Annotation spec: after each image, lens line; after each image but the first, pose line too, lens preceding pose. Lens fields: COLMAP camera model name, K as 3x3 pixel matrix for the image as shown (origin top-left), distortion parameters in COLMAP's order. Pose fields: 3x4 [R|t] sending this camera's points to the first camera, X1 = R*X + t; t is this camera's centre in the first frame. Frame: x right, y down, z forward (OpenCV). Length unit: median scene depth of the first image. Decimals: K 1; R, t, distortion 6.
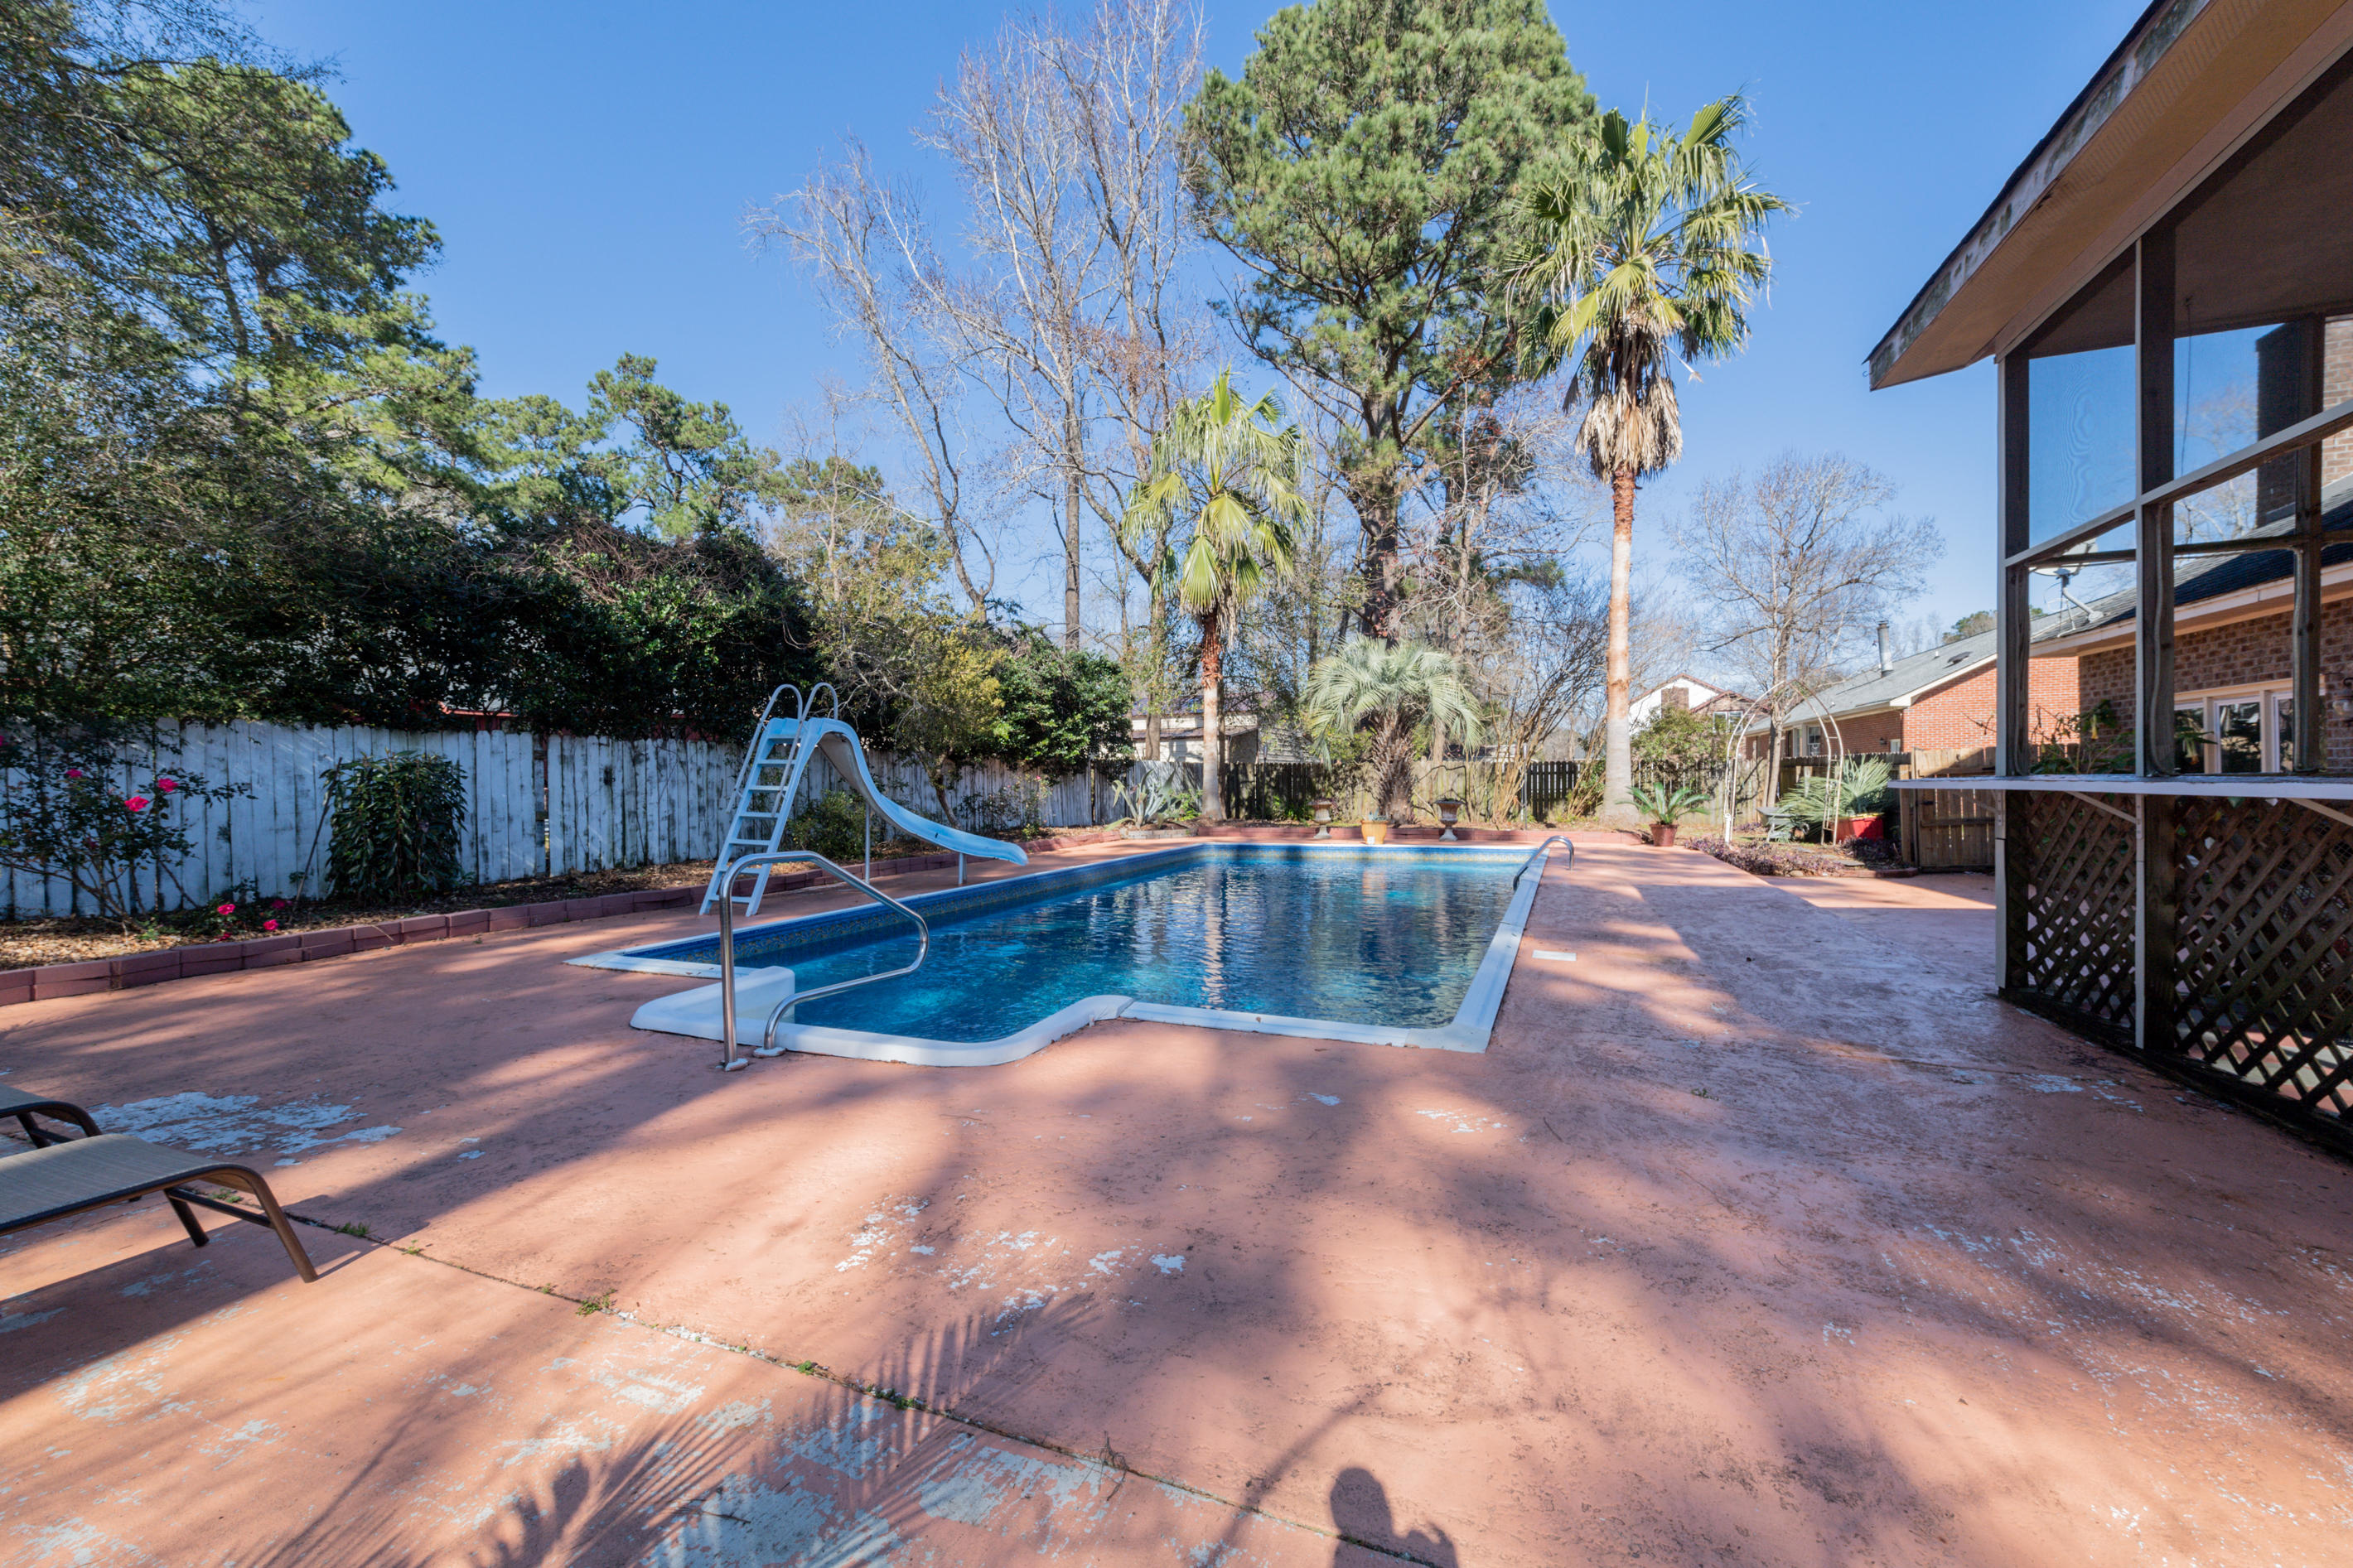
lens RADIAL K [[910.6, 0, 1195.6], [0, 910.6, 794.9], [0, 0, 1]] dist [0.002487, 0.000262]
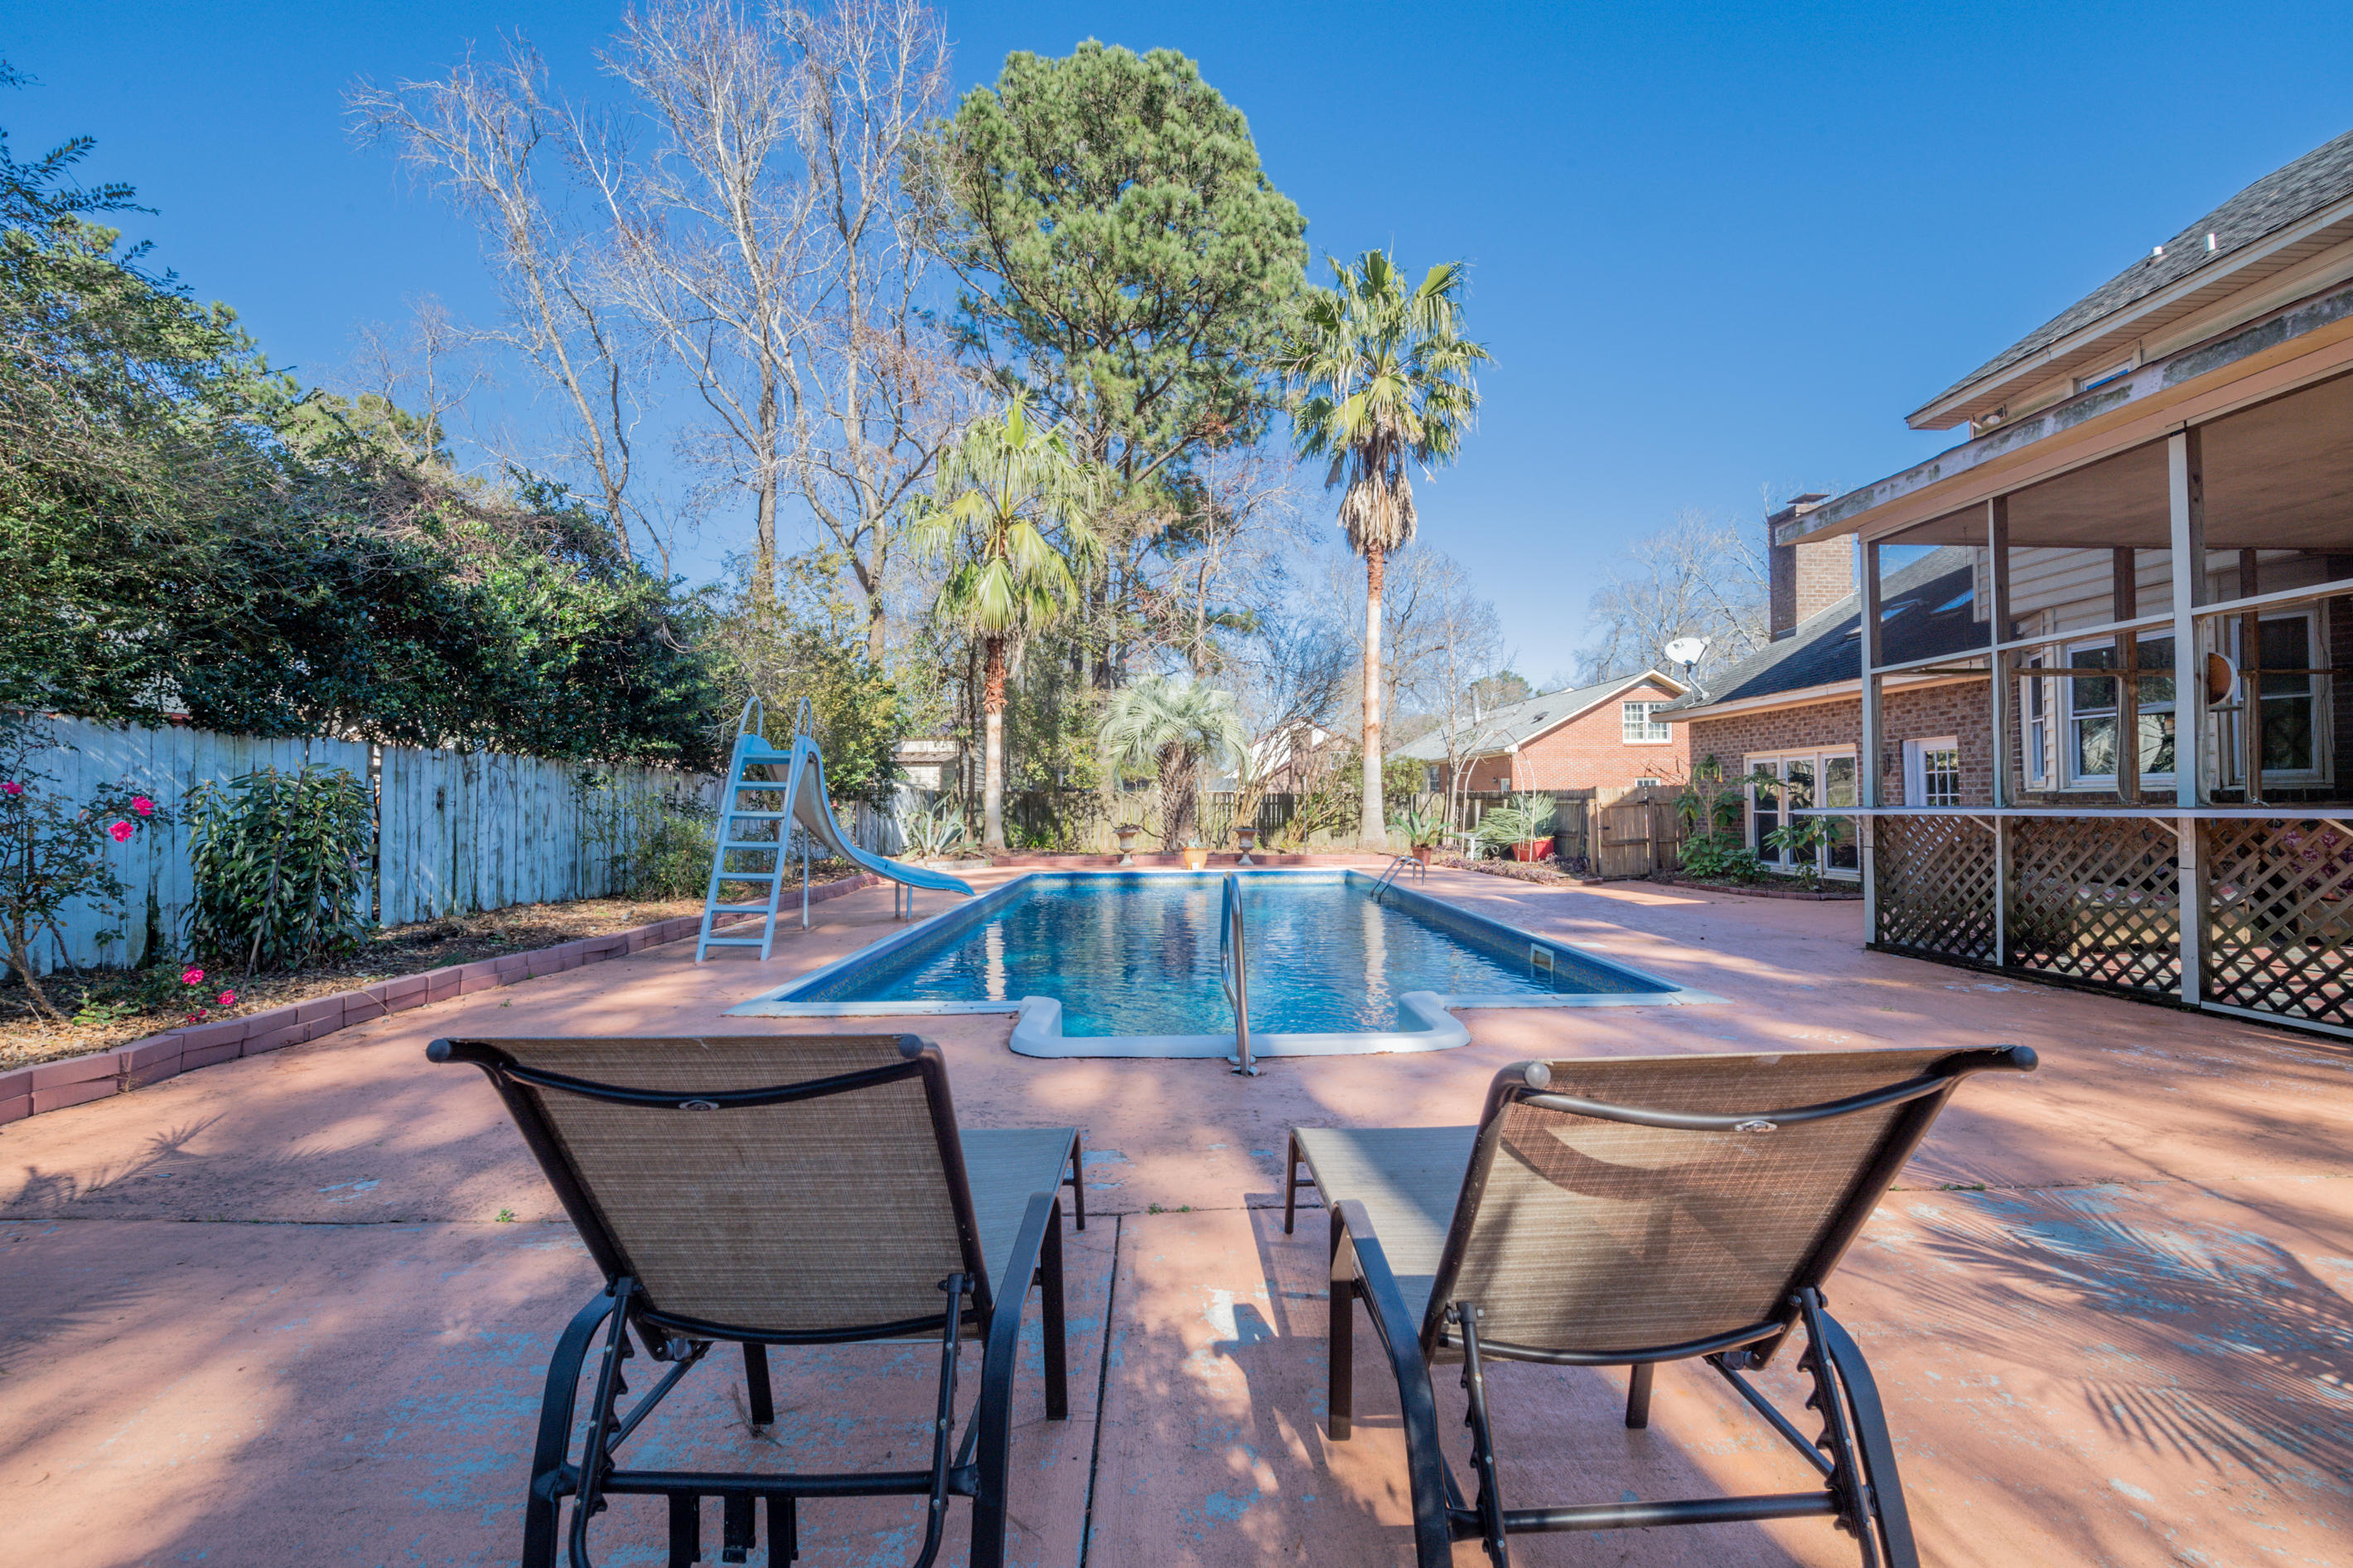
lens RADIAL K [[938.9, 0, 1183.6], [0, 938.9, 794.7], [0, 0, 1]] dist [-0.018113, -0.000380]
pose [[0.915354, 0.010664, 0.402510, -0.257985], [0.002670, 0.999466, -0.032553, 0.002563], [-0.402642, 0.030872, 0.914837, 0.006306]]
